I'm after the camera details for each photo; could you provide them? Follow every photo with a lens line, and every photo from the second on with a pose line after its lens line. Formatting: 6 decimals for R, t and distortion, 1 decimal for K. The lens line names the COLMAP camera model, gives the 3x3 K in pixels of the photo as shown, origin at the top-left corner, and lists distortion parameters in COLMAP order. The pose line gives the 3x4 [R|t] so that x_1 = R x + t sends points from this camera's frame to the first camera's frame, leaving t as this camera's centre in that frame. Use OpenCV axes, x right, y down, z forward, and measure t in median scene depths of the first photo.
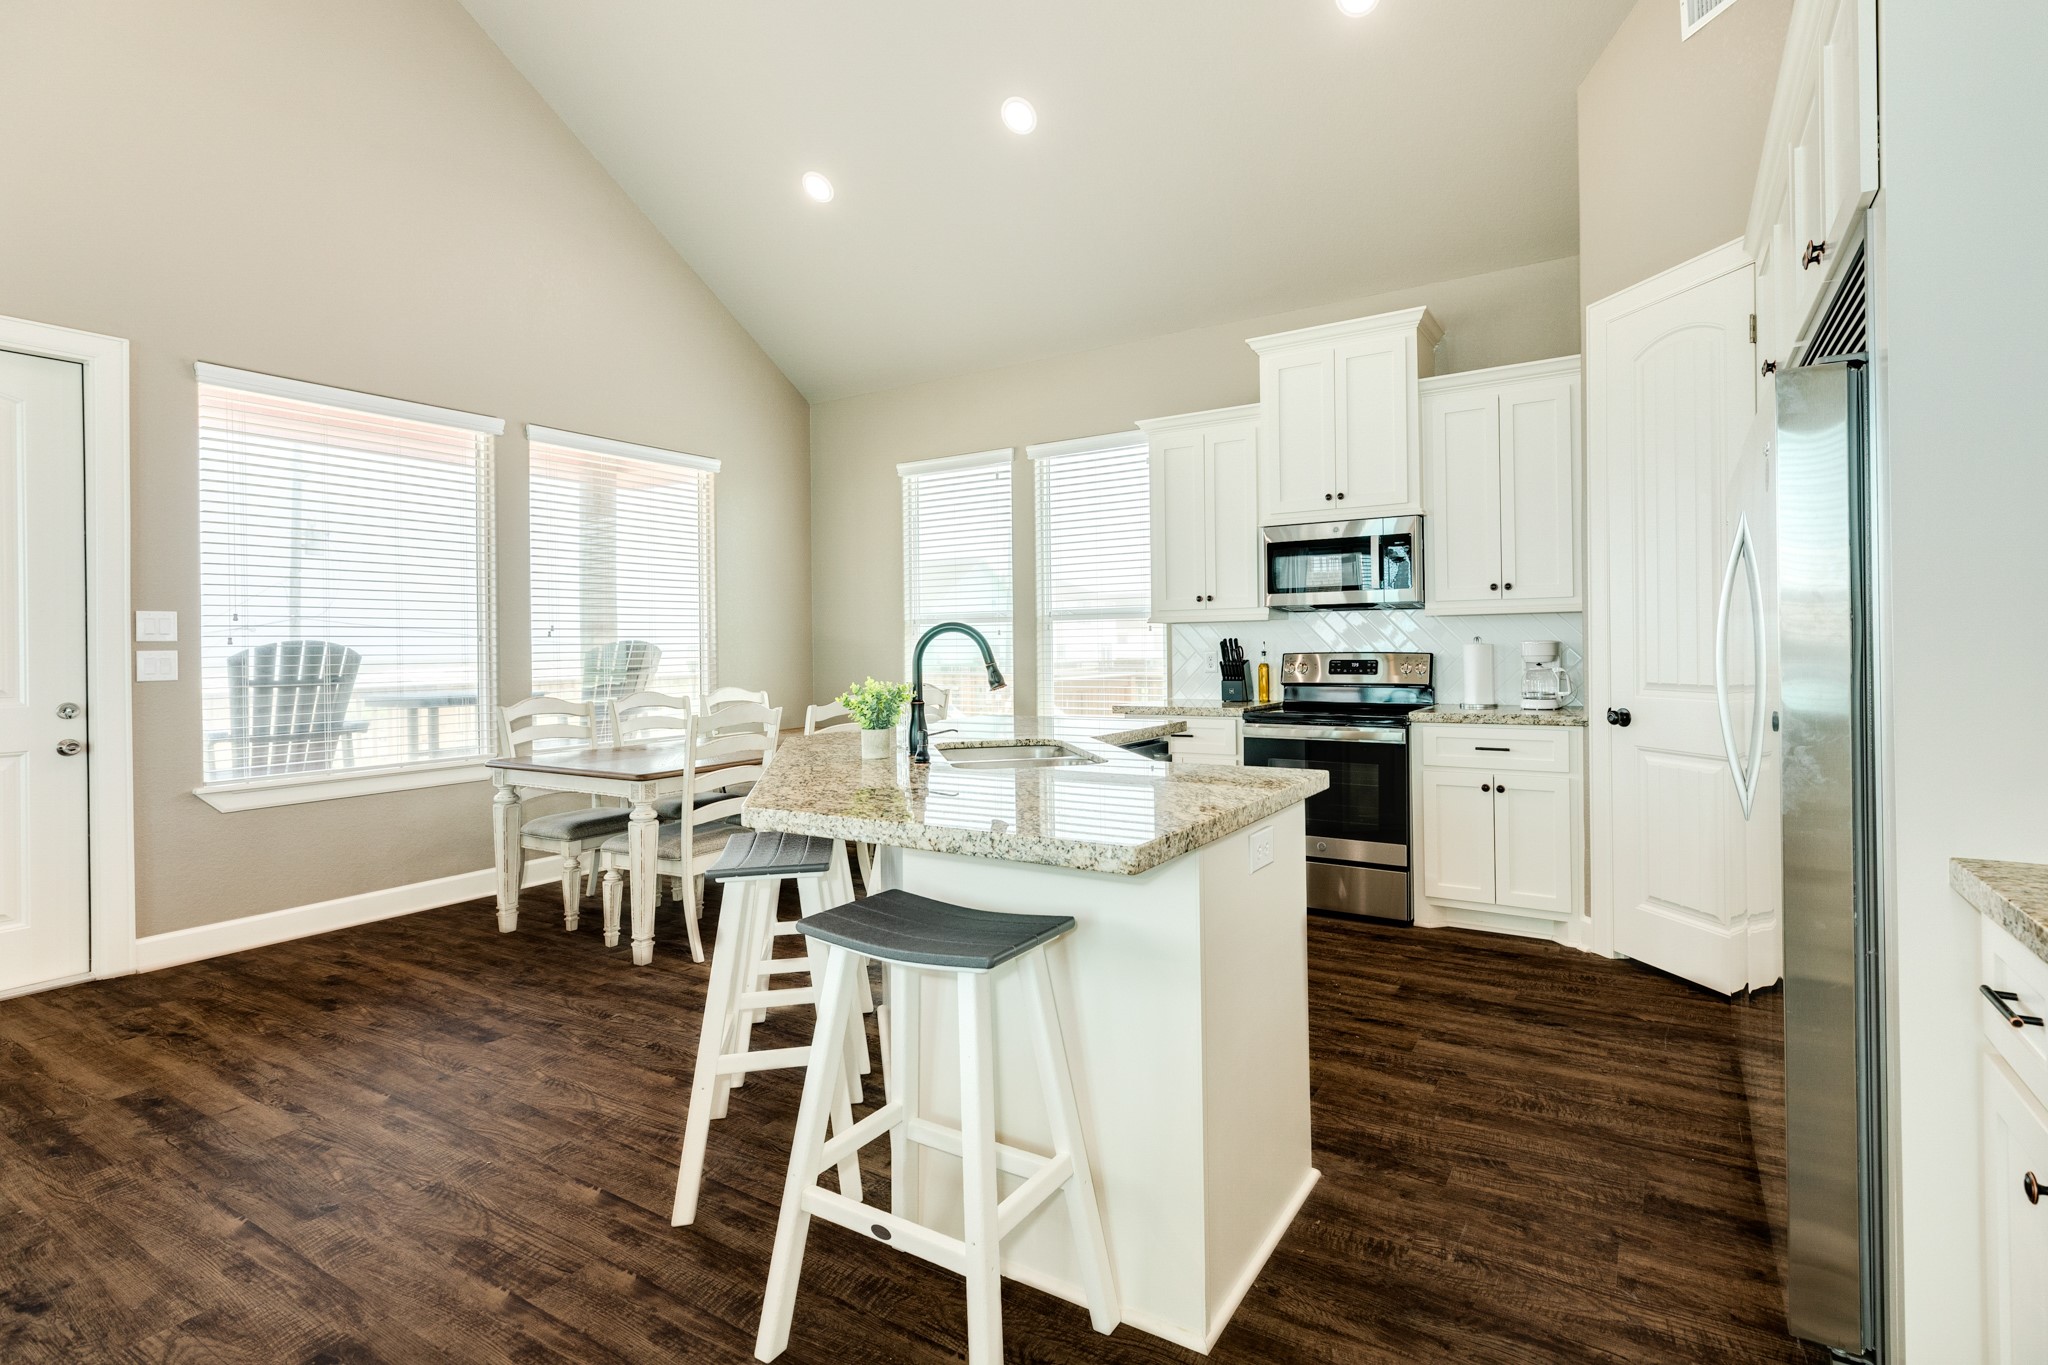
lens RADIAL K [[974.9, 0, 1083.0], [0, 974.9, 645.2], [0, 0, 1]] dist [-0.002103, 0.001127]
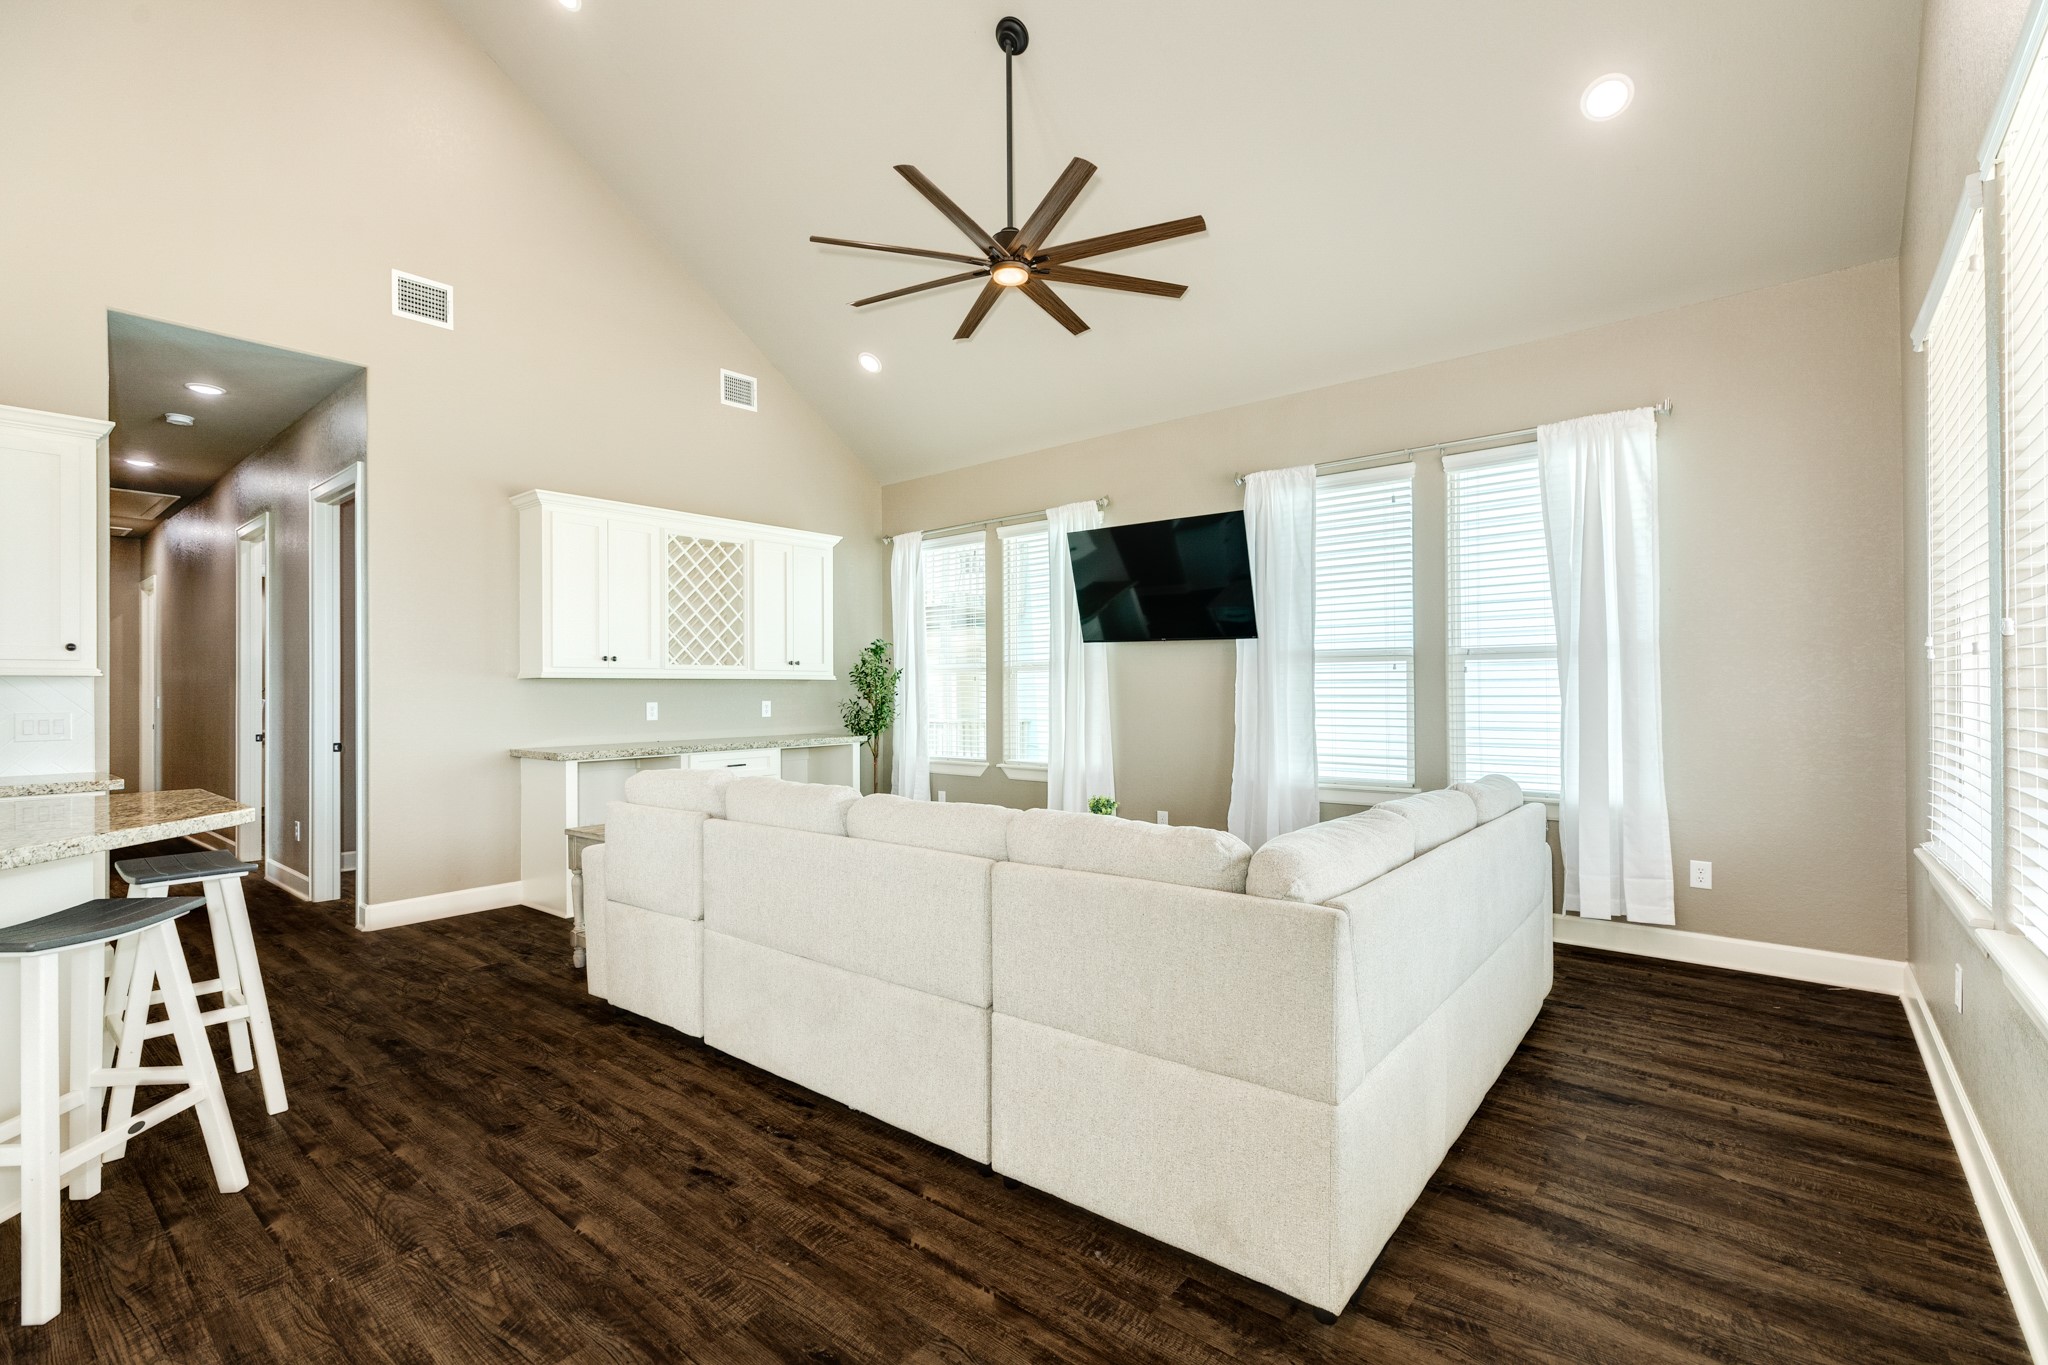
lens RADIAL K [[915.1, 0, 1020.9], [0, 915.1, 681.0], [0, 0, 1]] dist [0.010956, -0.002261]
pose [[-0.986580, 0.022255, 0.161758, -0.728999], [0.020727, 0.999723, -0.011129, 0.004675], [-0.161961, -0.007627, -0.986768, 0.922433]]
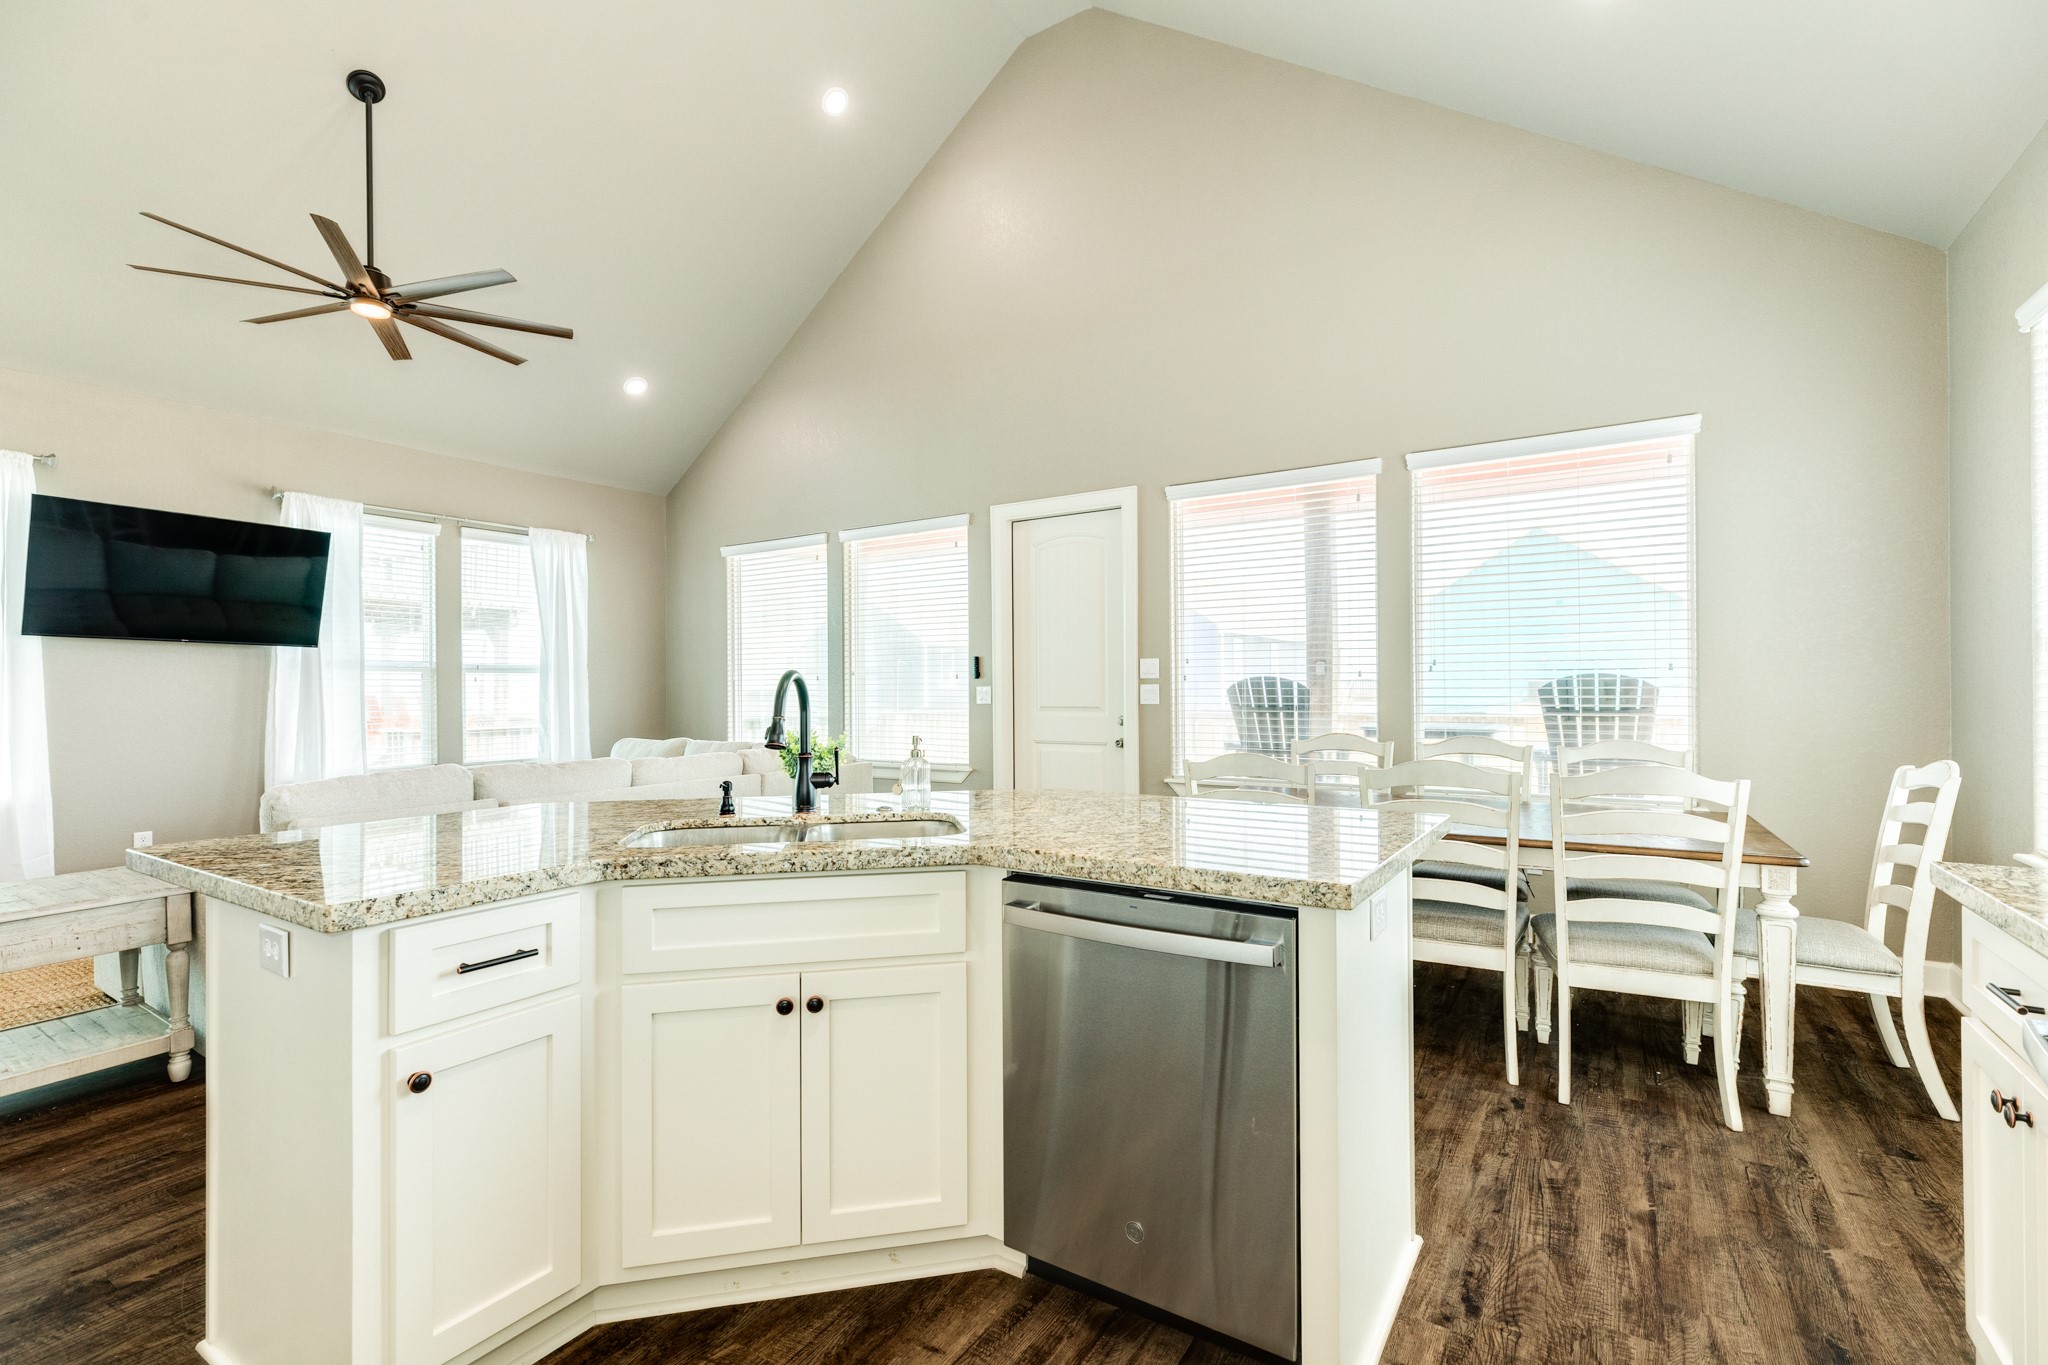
lens RADIAL K [[915.1, 0, 1007.1], [0, 915.1, 671.2], [0, 0, 1]] dist [0.010956, -0.002261]
pose [[-0.049894, -0.003678, -0.998748, 0.429234], [0.007343, 0.999965, -0.004049, -0.010420], [0.998728, -0.007536, -0.049865, 0.750918]]
